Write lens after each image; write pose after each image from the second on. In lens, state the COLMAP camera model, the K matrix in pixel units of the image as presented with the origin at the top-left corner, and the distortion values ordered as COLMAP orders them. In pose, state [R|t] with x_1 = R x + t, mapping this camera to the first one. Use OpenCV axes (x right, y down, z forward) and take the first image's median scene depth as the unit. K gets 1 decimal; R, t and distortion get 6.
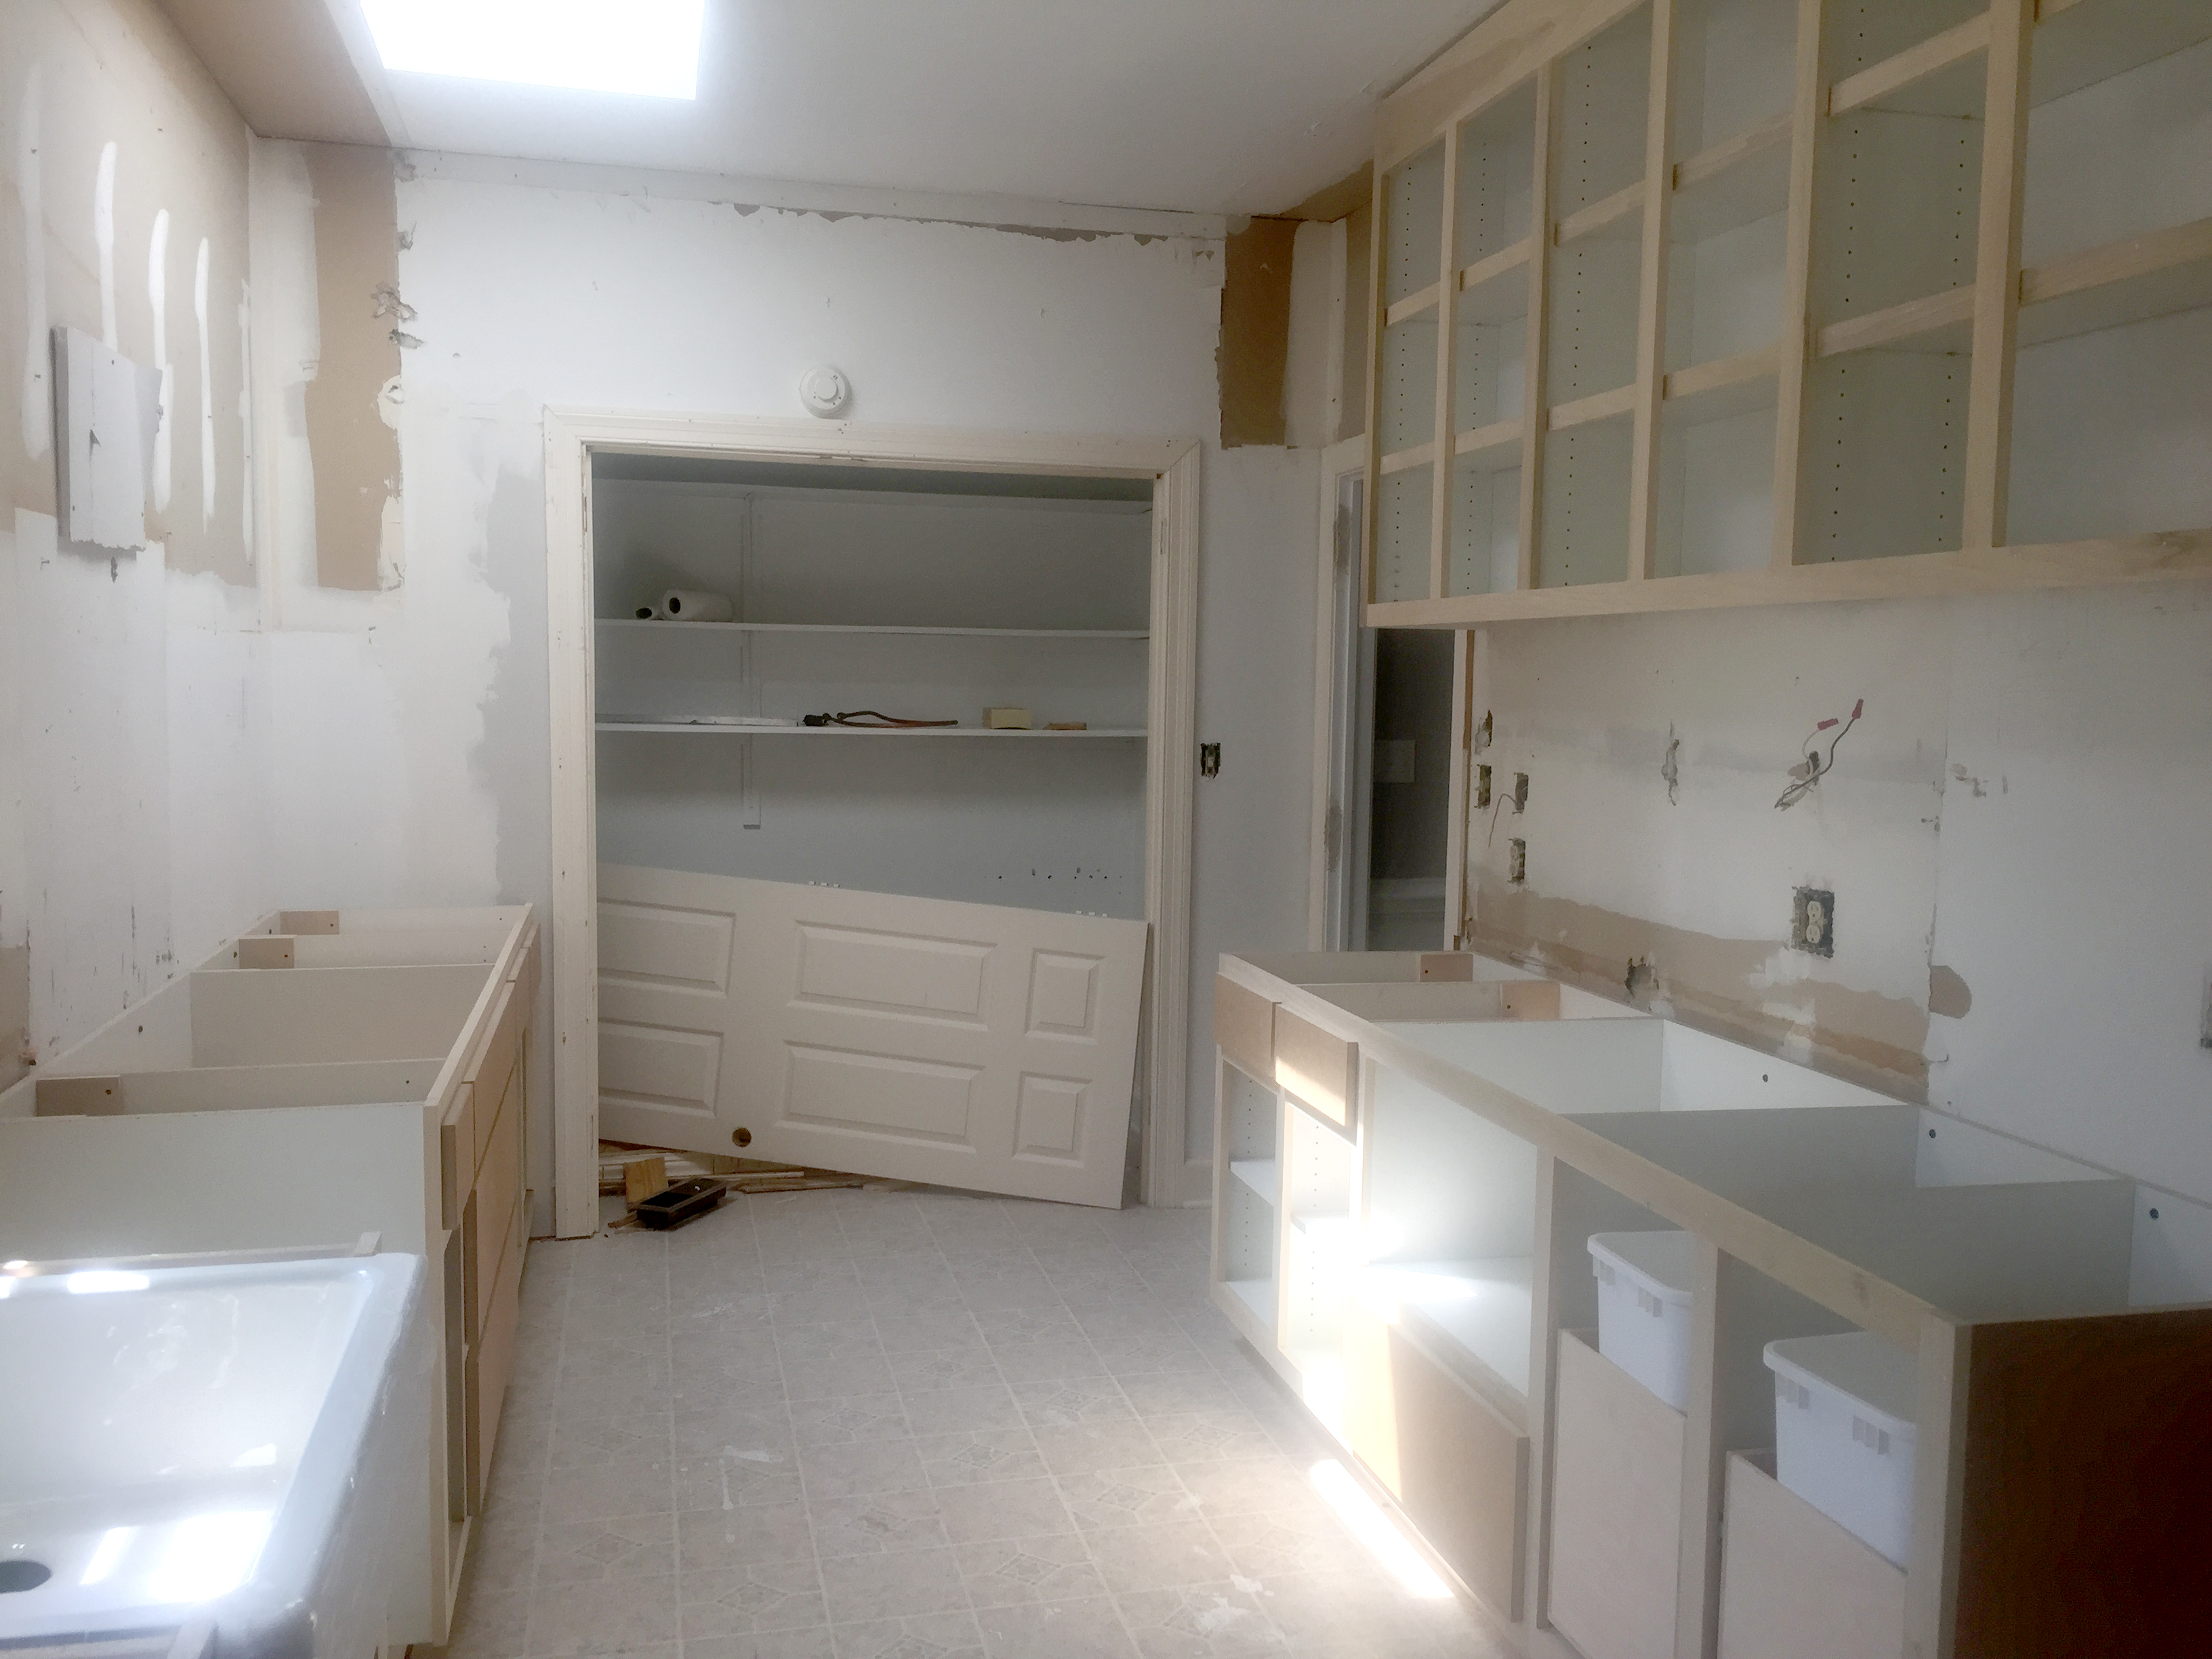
lens RADIAL K [[1885.2, 0, 1106.0], [0, 1885.2, 829.5], [0, 0, 1]] dist [0.083679, -0.114291]
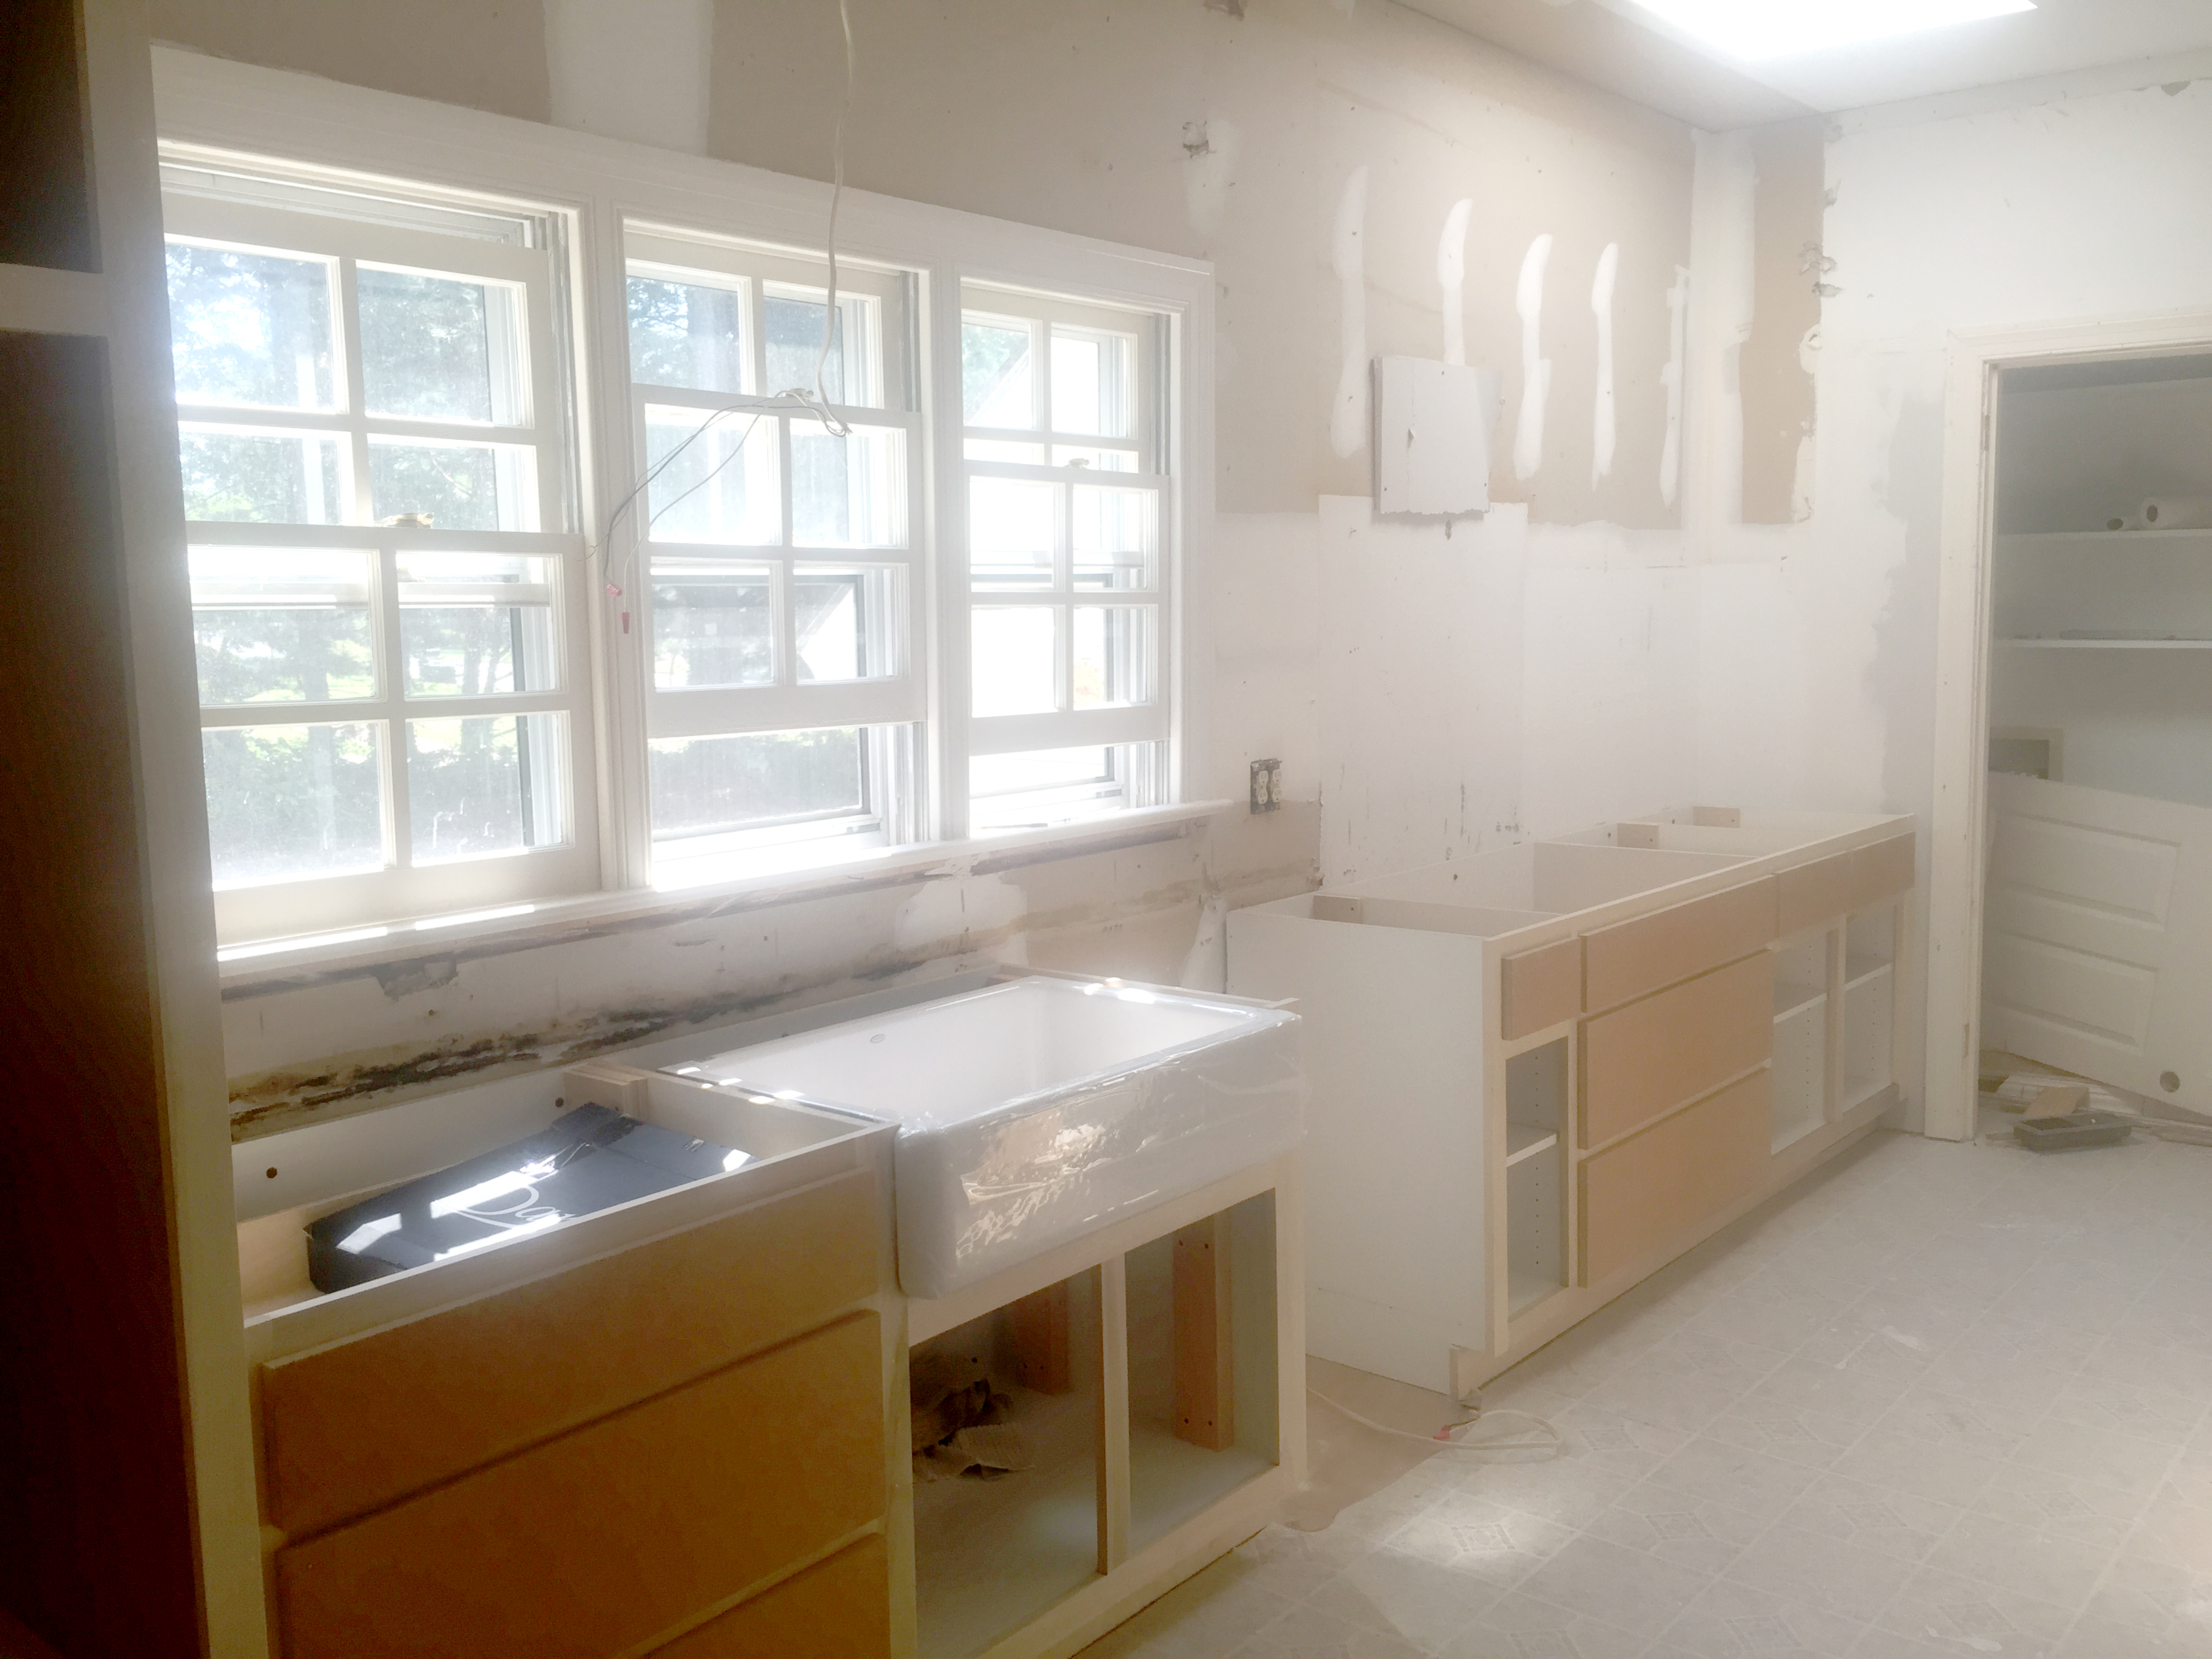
lens RADIAL K [[1885.2, 0, 1106.0], [0, 1885.2, 829.5], [0, 0, 1]] dist [0.083679, -0.114291]
pose [[0.598919, 0.069484, -0.797789, 0.384793], [-0.037153, 0.997567, 0.058992, 0.002914], [0.799947, -0.005691, 0.600043, 0.018008]]
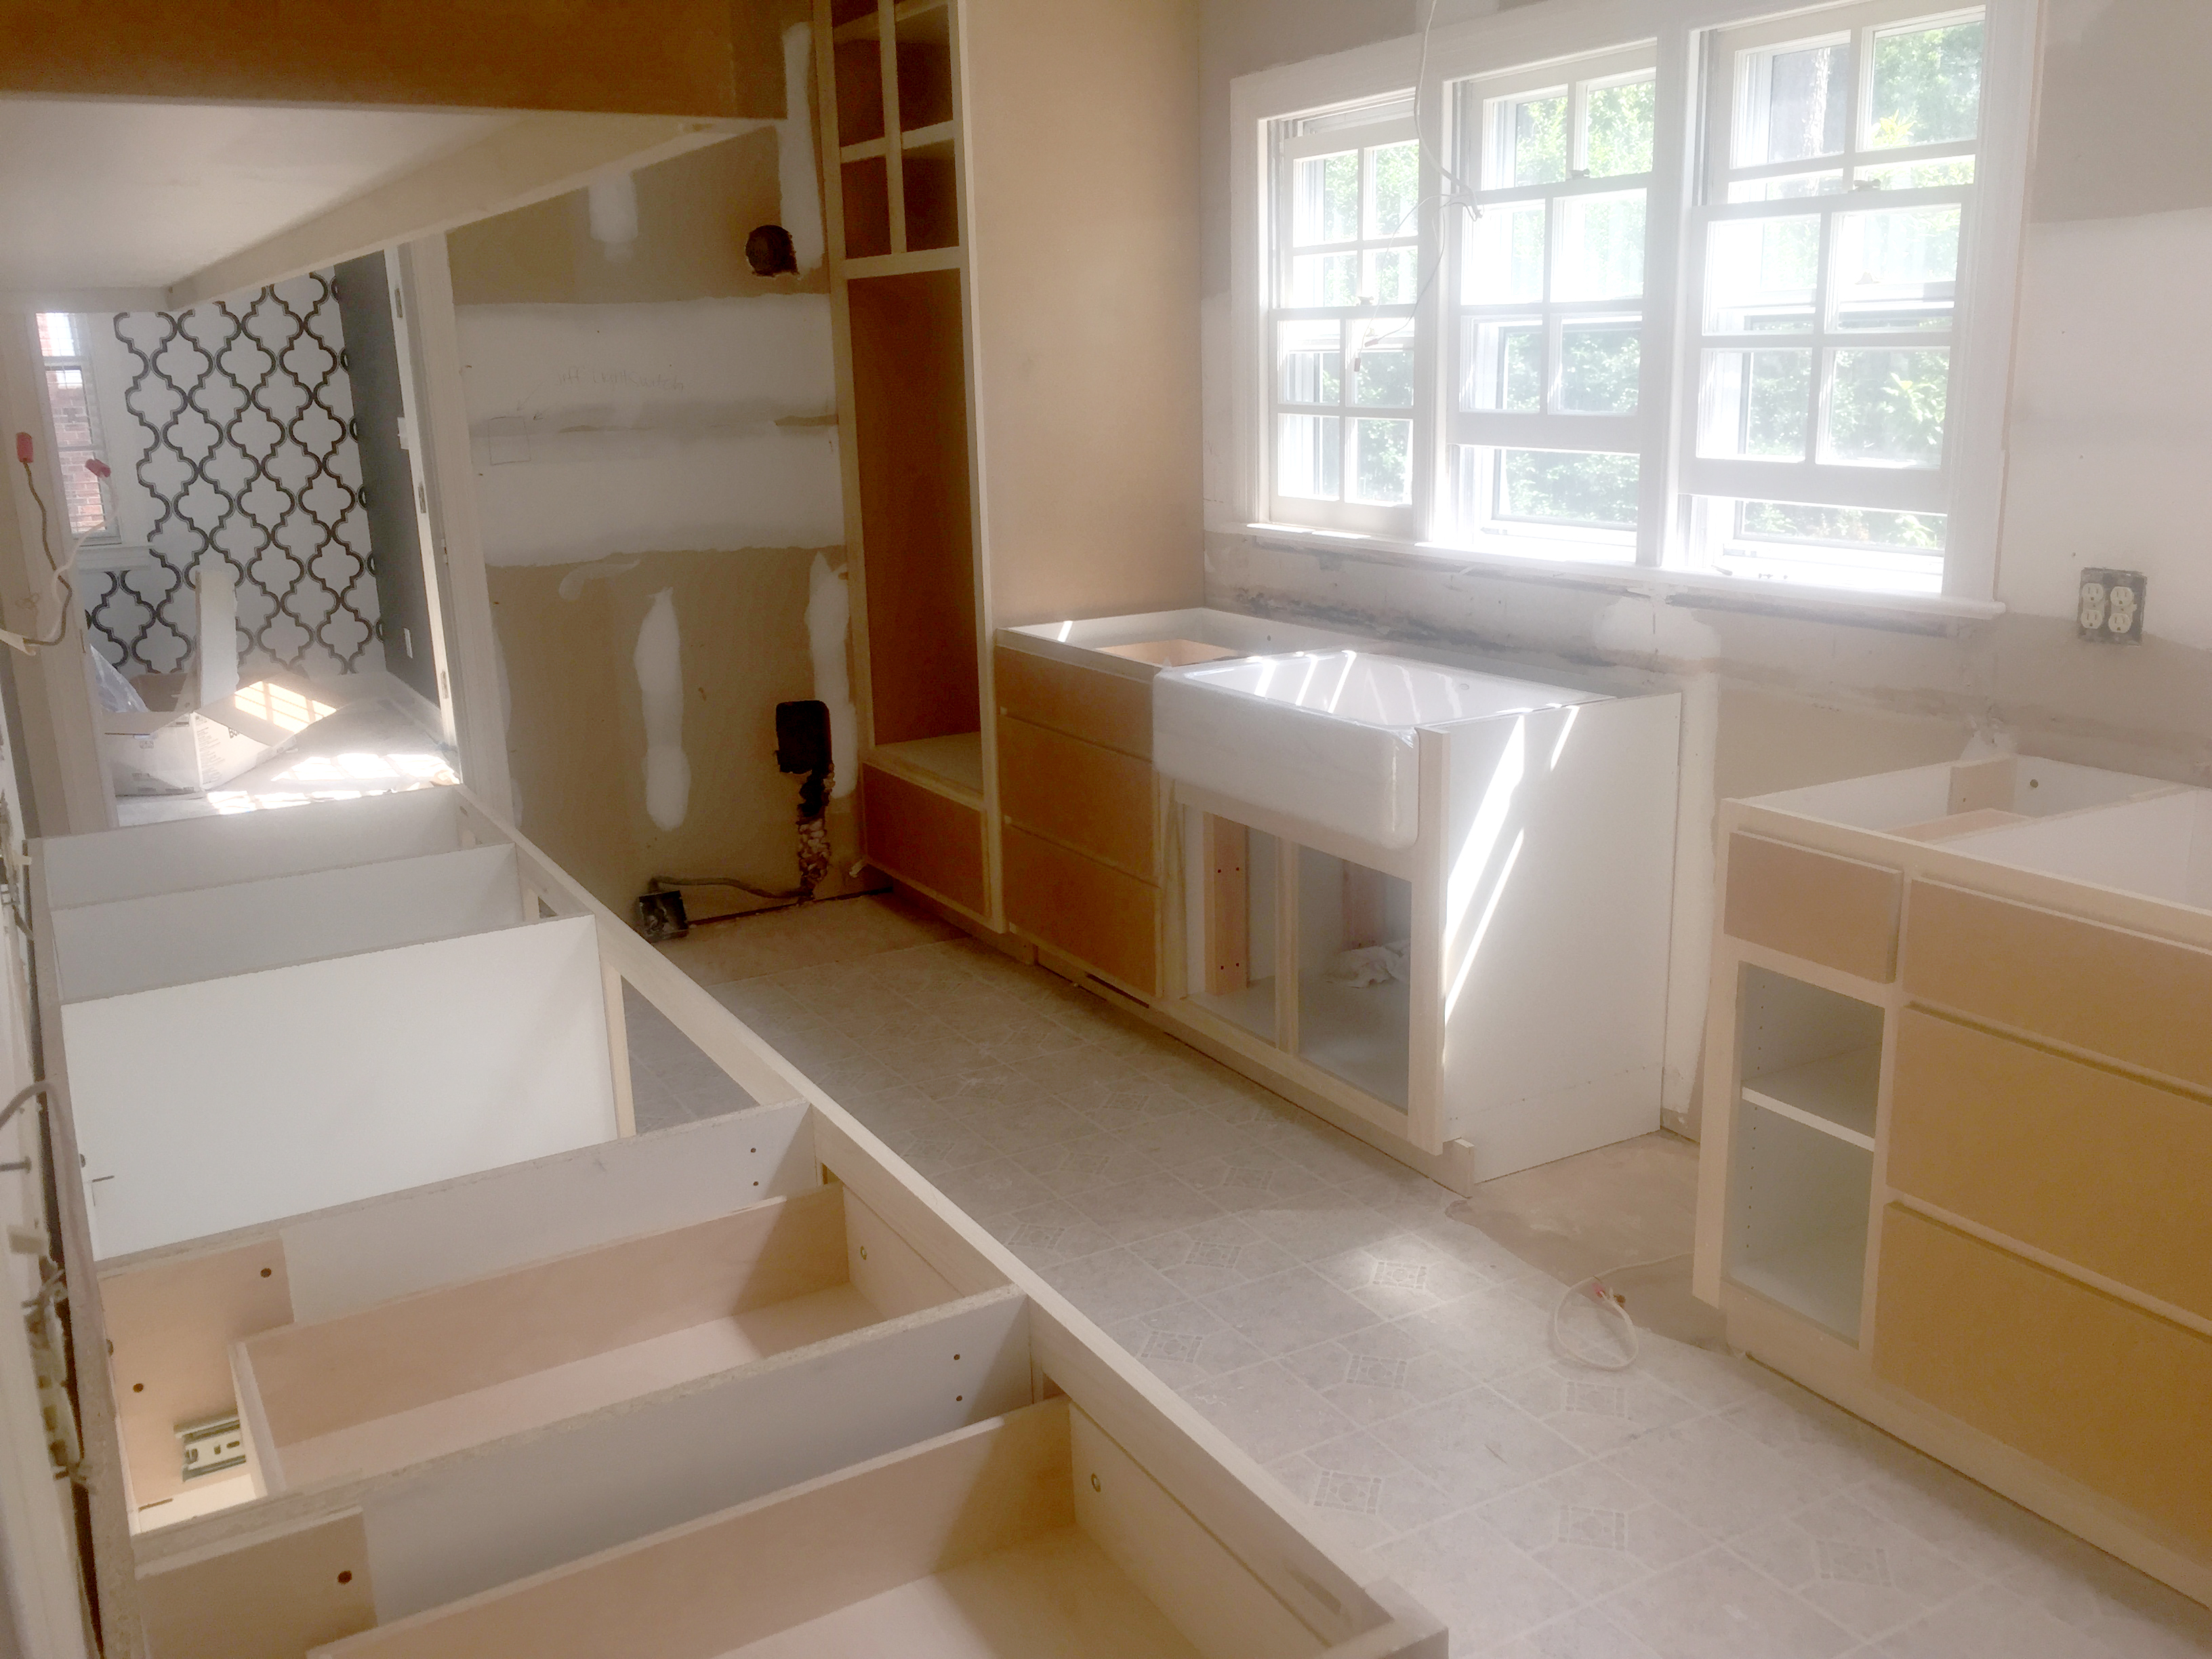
lens RADIAL K [[1885.2, 0, 1106.0], [0, 1885.2, 829.5], [0, 0, 1]] dist [0.083679, -0.114291]
pose [[-0.954415, 0.075691, -0.288725, 0.199213], [-0.020111, 0.948808, 0.315214, -0.116903], [0.297803, 0.306652, -0.904034, 1.383059]]
